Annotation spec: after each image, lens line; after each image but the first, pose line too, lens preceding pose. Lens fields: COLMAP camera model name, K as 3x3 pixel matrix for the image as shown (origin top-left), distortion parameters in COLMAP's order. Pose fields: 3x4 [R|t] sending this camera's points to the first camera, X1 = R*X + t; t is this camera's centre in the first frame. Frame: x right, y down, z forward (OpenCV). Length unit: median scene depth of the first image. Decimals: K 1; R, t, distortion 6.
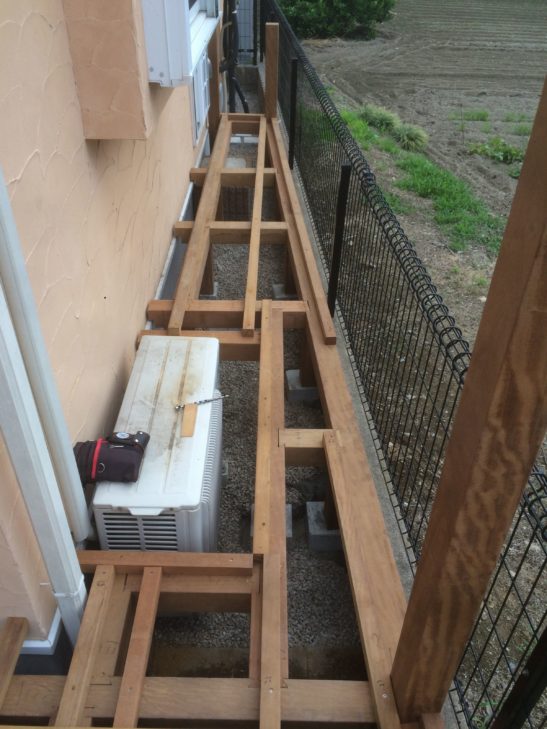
lens RADIAL K [[617.4, 0, 273.5], [0, 617.4, 364.5], [0, 0, 1]] dist [0.015569, 0.013308]
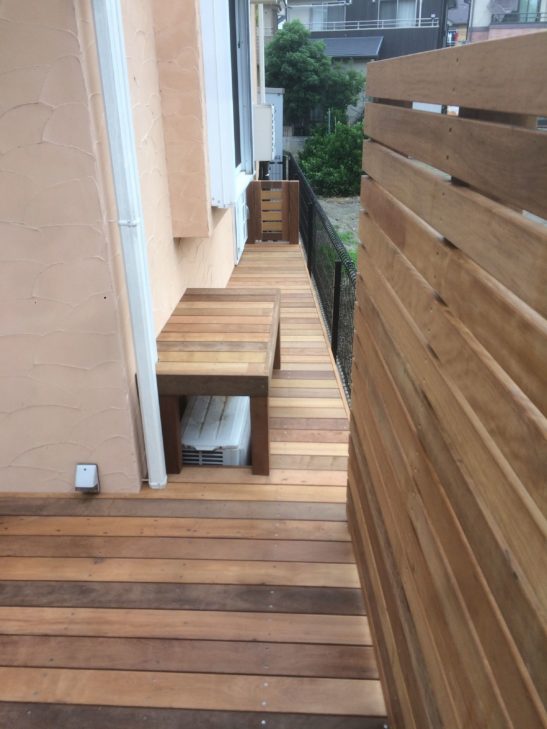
lens RADIAL K [[609.1, 0, 273.5], [0, 609.1, 364.5], [0, 0, 1]] dist [0.069893, -0.013323]
pose [[0.998299, -0.012264, -0.056996, 0.058472], [-0.000724, 0.974943, -0.222454, 0.335333], [0.058296, 0.222117, 0.973276, -0.517482]]
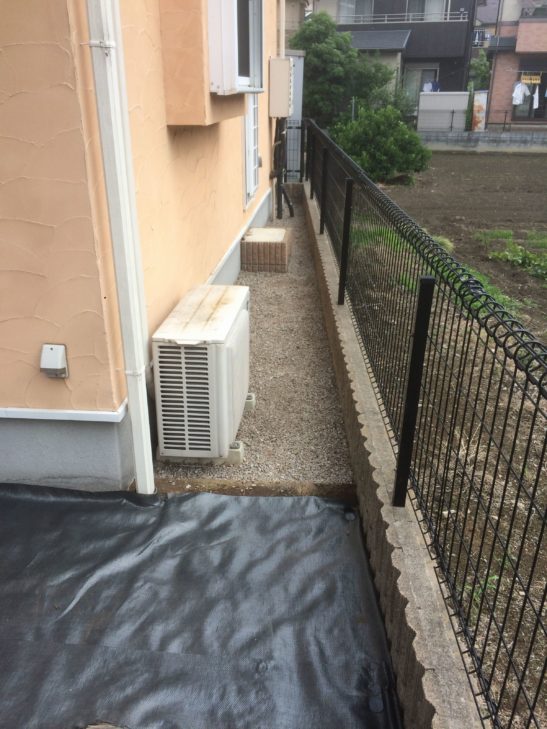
lens RADIAL K [[617.4, 0, 273.5], [0, 617.4, 364.5], [0, 0, 1]] dist [0.015569, 0.013308]
pose [[0.996315, 0.025149, -0.082005, 0.098831], [-0.043154, 0.973209, -0.225837, 0.536002], [0.074128, 0.228544, 0.970707, -0.325374]]
